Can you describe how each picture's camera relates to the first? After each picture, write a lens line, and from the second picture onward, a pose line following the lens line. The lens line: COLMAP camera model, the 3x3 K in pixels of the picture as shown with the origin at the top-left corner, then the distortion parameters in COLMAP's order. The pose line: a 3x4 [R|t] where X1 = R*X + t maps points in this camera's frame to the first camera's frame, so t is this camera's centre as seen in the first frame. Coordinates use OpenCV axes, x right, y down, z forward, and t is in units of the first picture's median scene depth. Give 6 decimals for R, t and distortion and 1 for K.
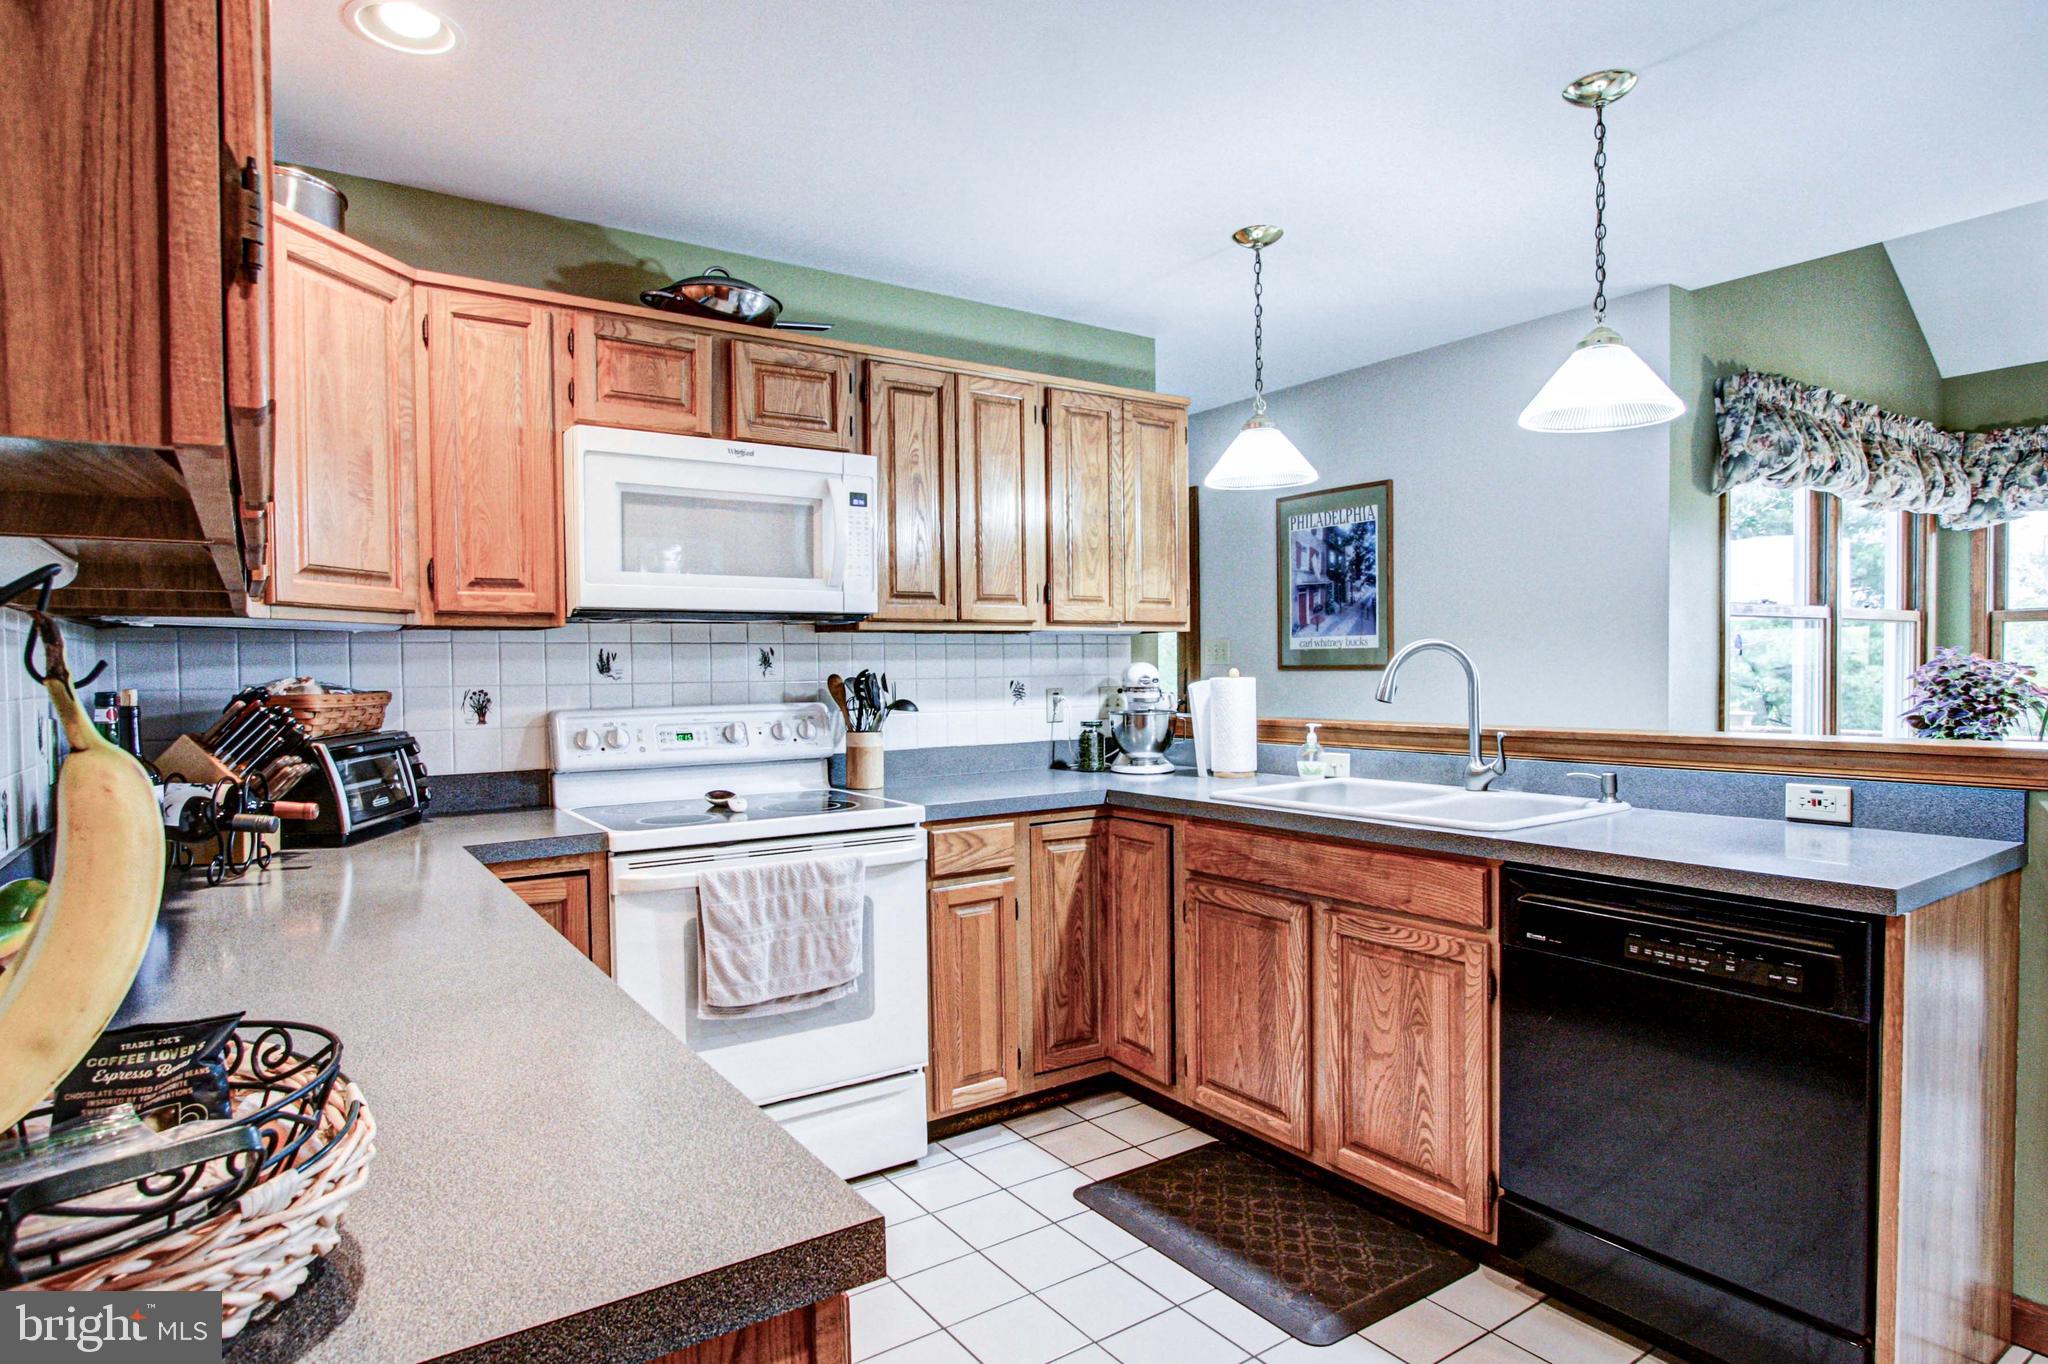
lens RADIAL K [[1074.1, 0, 1027.8], [0, 1074.1, 689.5], [0, 0, 1]] dist [-0.014814, 0.003338]
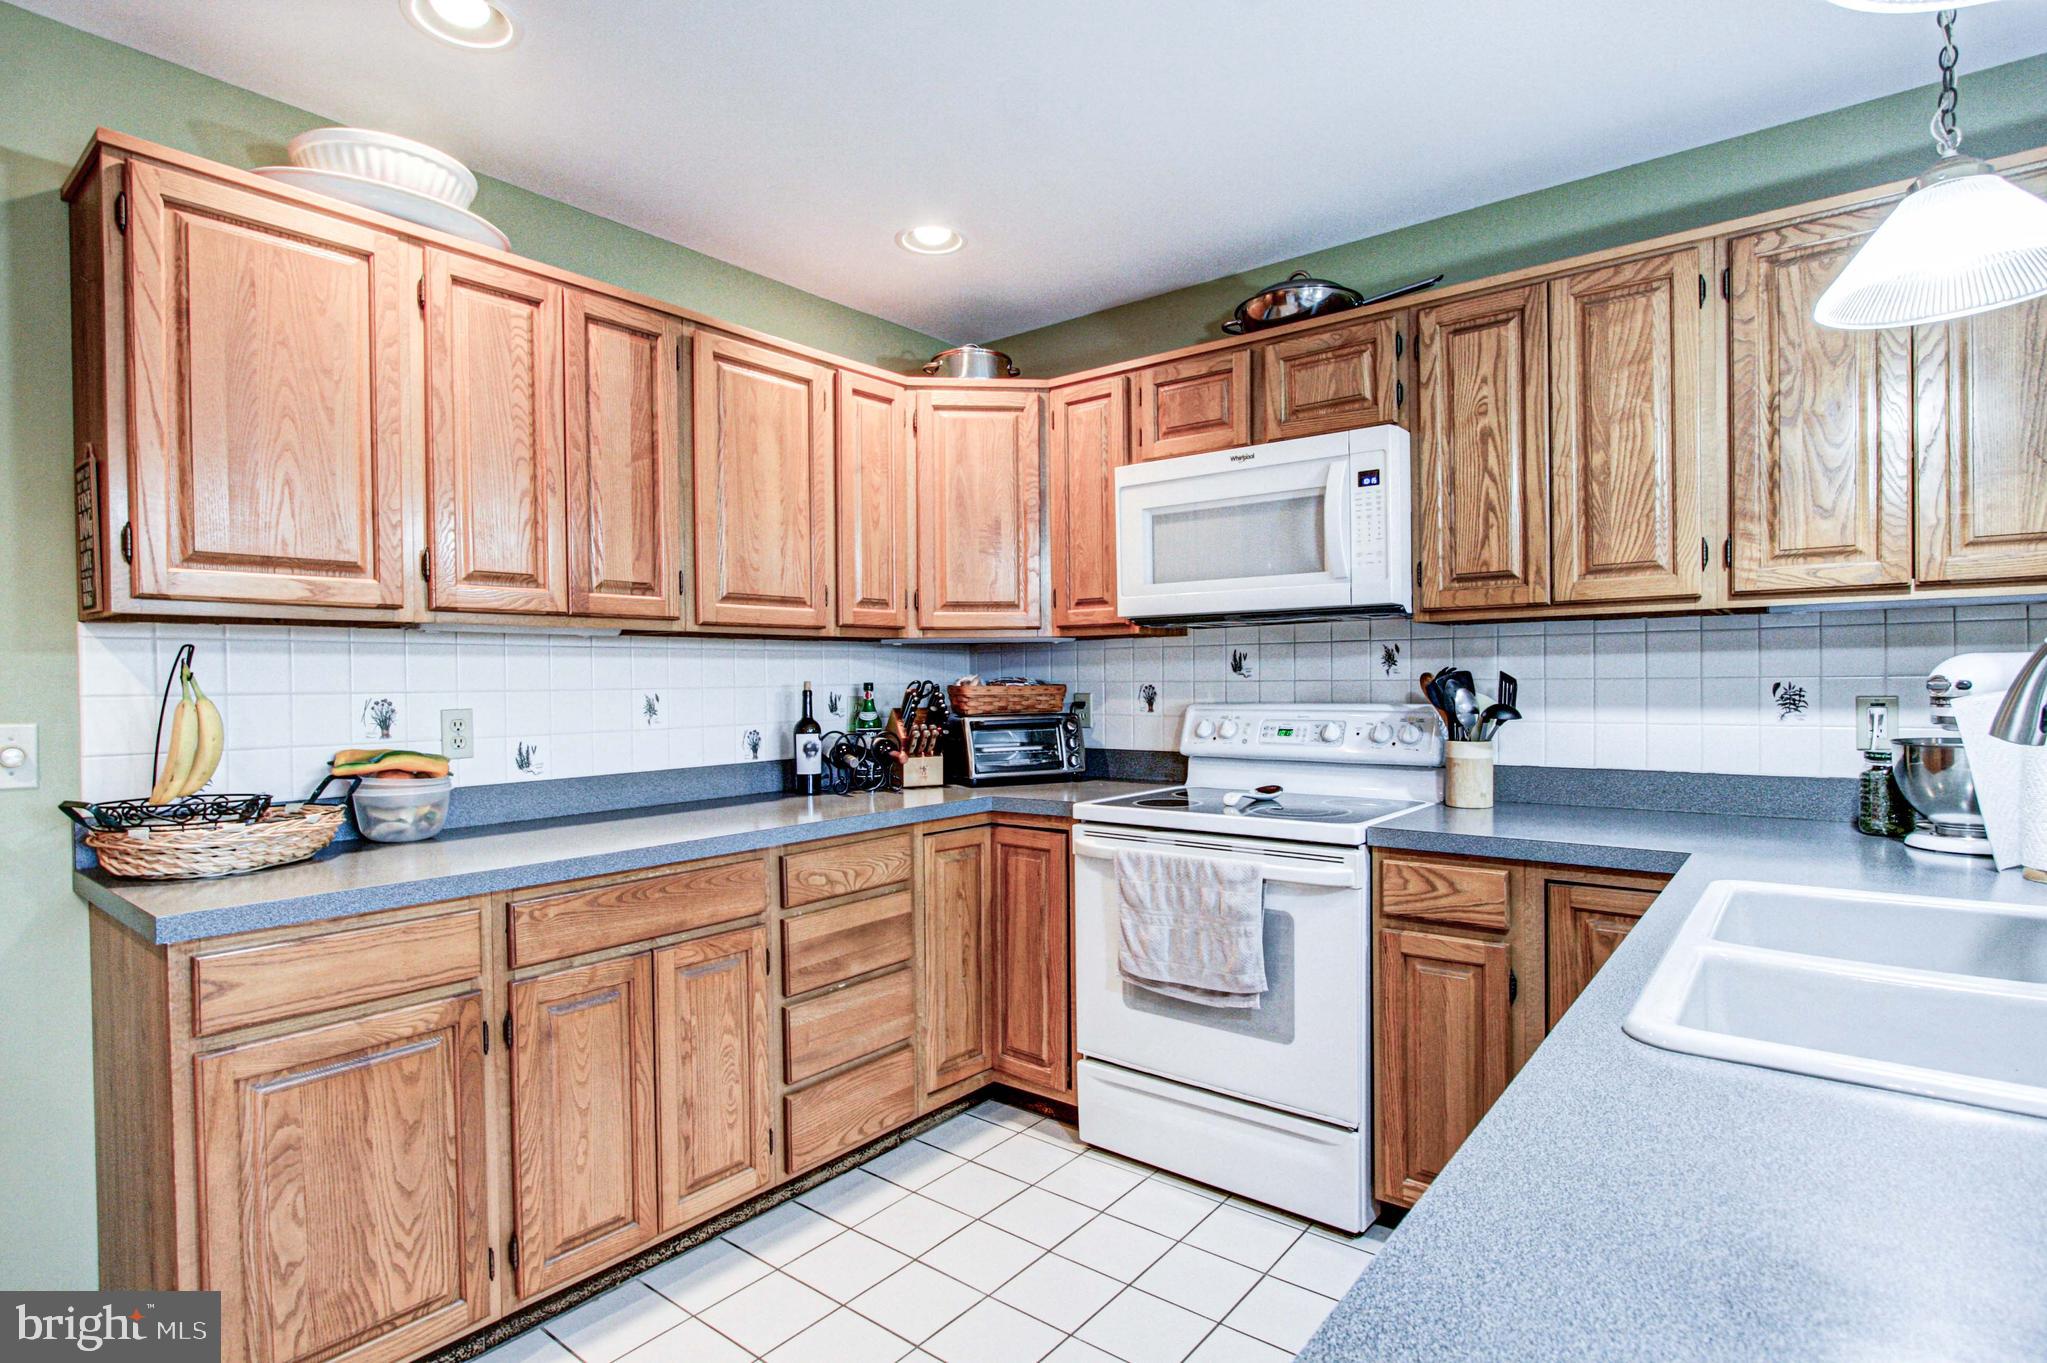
lens RADIAL K [[1073.5, 0, 1027.1], [0, 1073.5, 678.4], [0, 0, 1]] dist [-0.014814, 0.003338]
pose [[0.295688, 0.009608, -0.955236, 0.616178], [-0.011032, 0.999917, 0.006643, -0.013133], [0.955221, 0.008573, 0.295769, 0.468629]]
